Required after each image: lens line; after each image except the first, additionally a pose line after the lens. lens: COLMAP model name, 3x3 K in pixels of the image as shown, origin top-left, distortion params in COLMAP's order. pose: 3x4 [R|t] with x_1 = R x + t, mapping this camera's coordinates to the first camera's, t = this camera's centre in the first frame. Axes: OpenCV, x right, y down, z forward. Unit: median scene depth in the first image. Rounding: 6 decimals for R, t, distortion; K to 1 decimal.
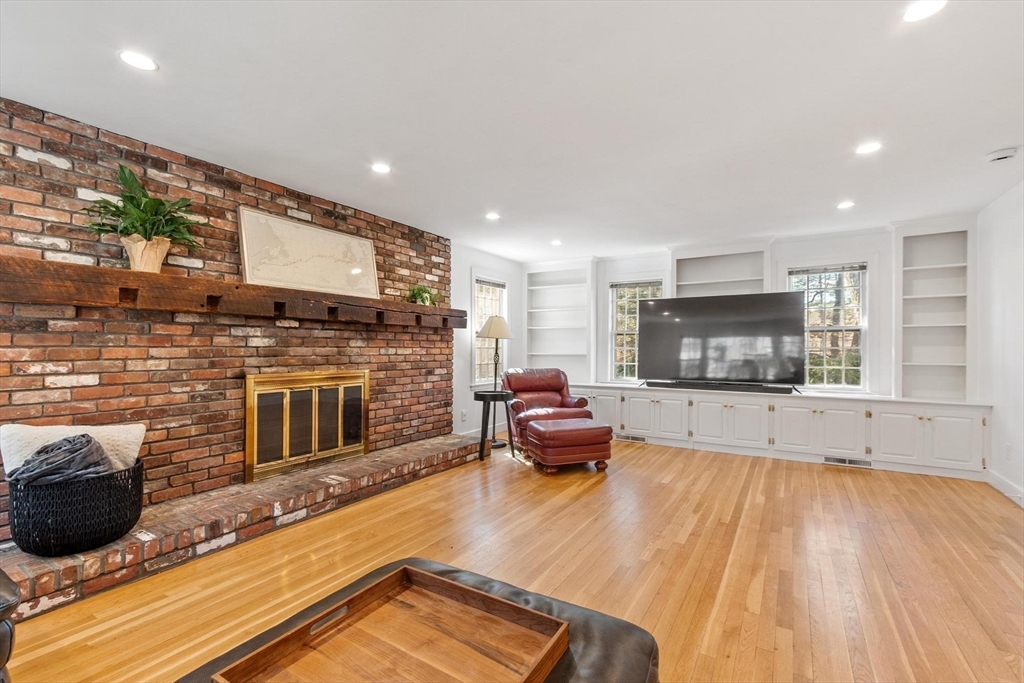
lens RADIAL K [[446.7, 0, 503.2], [0, 446.7, 353.5], [0, 0, 1]] dist [0.000676, 0.000484]
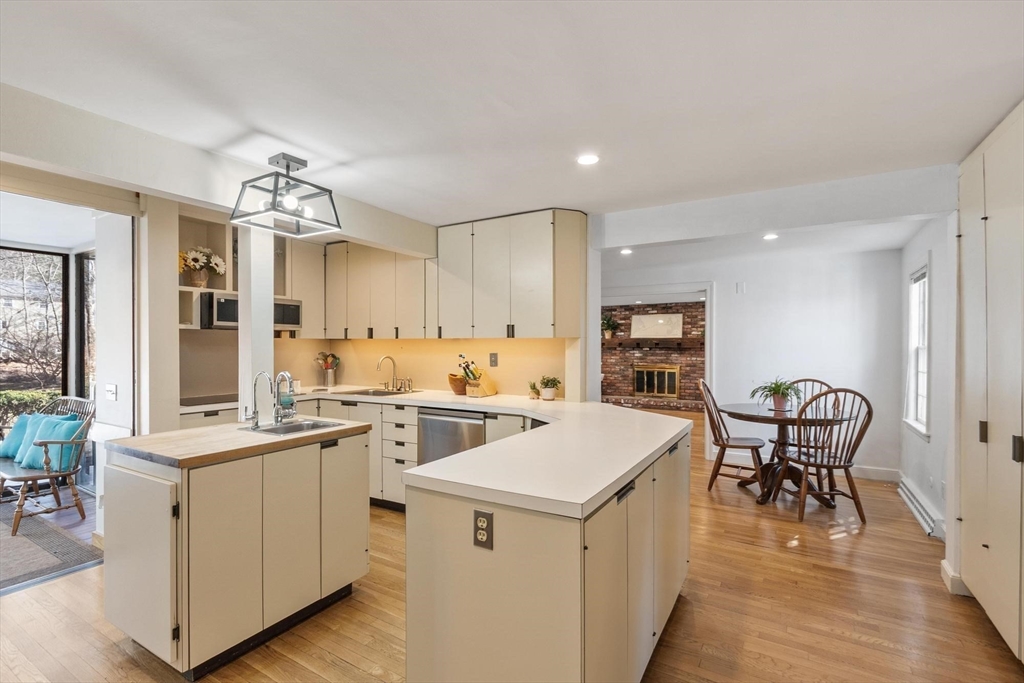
lens RADIAL K [[470.3, 0, 510.6], [0, 470.3, 348.6], [0, 0, 1]] dist [0.008136, -0.000607]
pose [[0.024146, 0.008719, -0.999670, 2.862508], [-0.011117, 0.999902, 0.008452, -0.090062], [0.999647, 0.010909, 0.024240, -0.013207]]
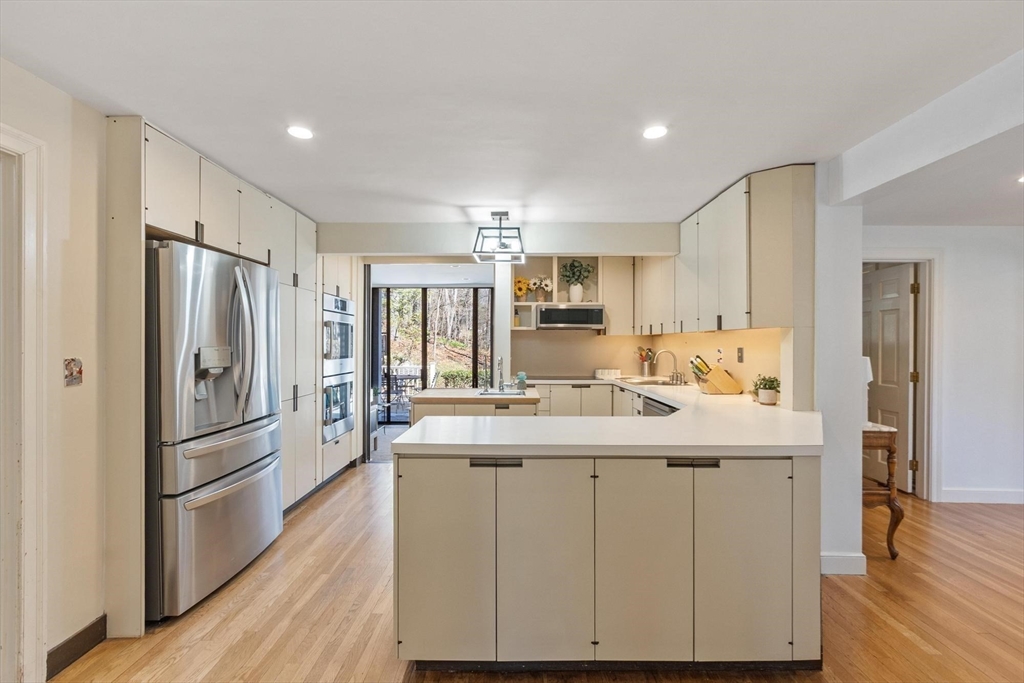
lens RADIAL K [[446.7, 0, 513.1], [0, 446.7, 345.1], [0, 0, 1]] dist [0.000676, 0.000484]
pose [[-0.848027, 0.000164, -0.529954, 2.626128], [-0.006916, 0.999911, 0.011376, -0.081225], [0.529908, 0.013313, -0.847950, 0.602175]]
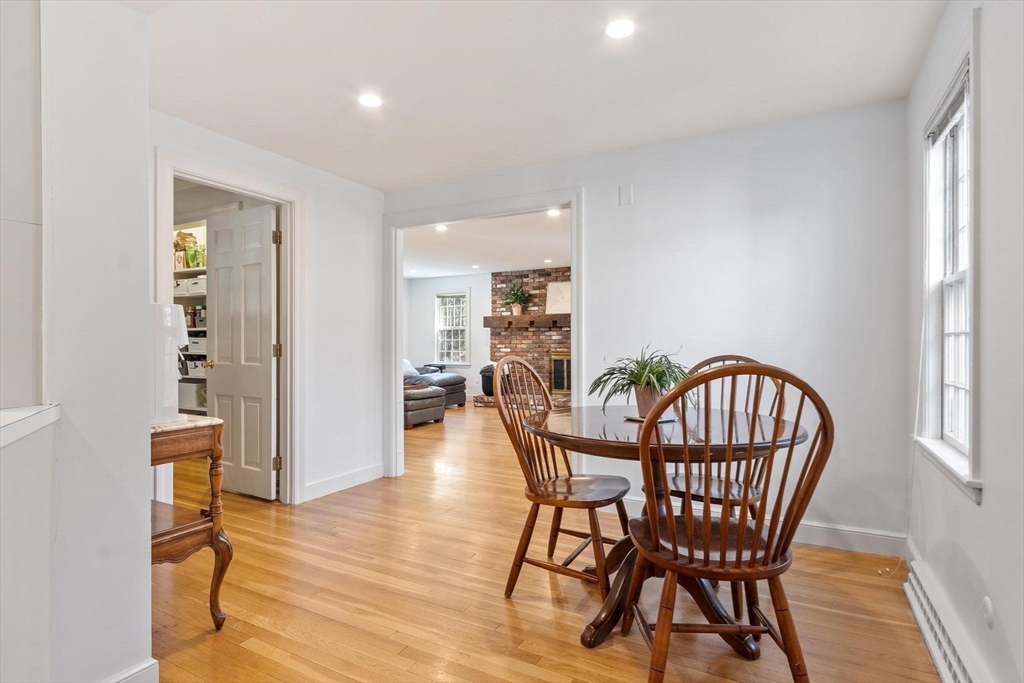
lens RADIAL K [[525.2, 0, 505.8], [0, 525.2, 341.4], [0, 0, 1]] dist [0.010011, -0.001680]
pose [[0.060885, 0.004320, -0.998135, 2.196723], [-0.007584, 0.999964, 0.003866, -0.014139], [0.998116, 0.007334, 0.060916, 0.567554]]
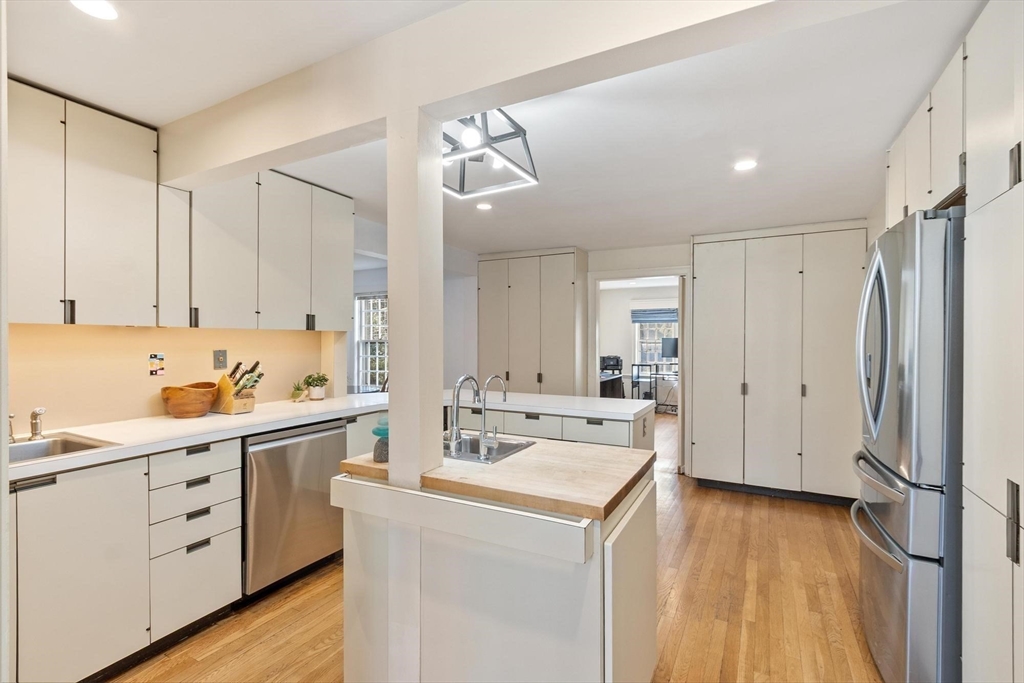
lens RADIAL K [[470.3, 0, 509.3], [0, 470.3, 342.2], [0, 0, 1]] dist [0.008136, -0.000607]
pose [[0.997392, 0.003511, 0.072083, 2.062240], [-0.003058, 0.999975, -0.006403, -0.077452], [-0.072104, 0.006166, 0.997378, -0.960857]]
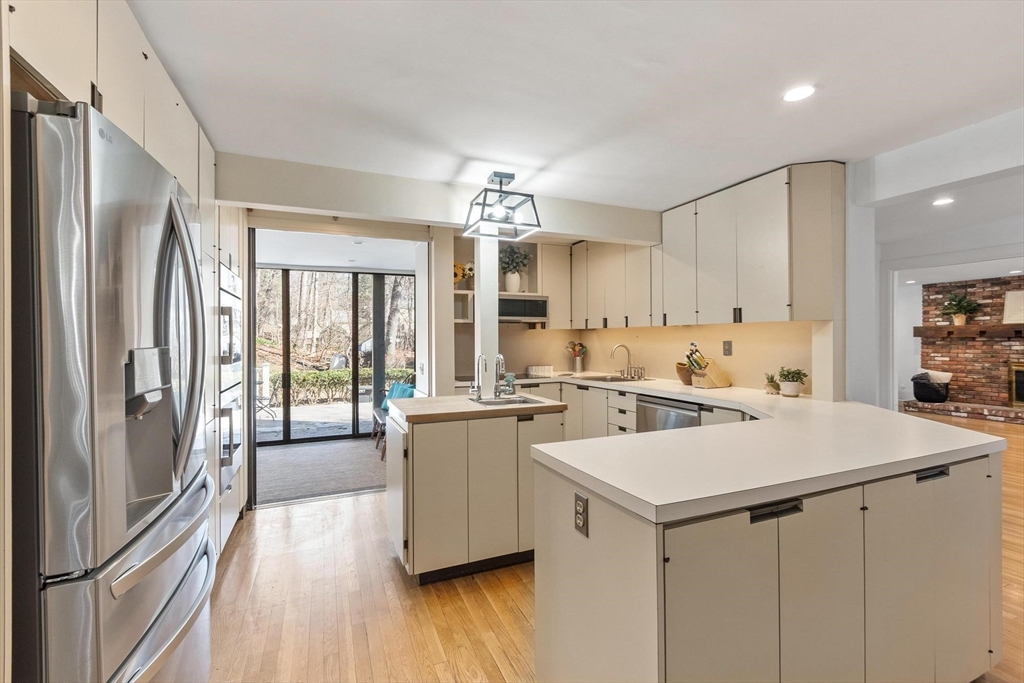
lens RADIAL K [[446.7, 0, 513.2], [0, 446.7, 340.0], [0, 0, 1]] dist [0.000676, 0.000484]
pose [[-0.563217, 0.004777, -0.826295, 2.785511], [-0.002432, 0.999969, 0.007439, -0.075887], [0.826306, 0.006200, -0.563188, 0.155353]]
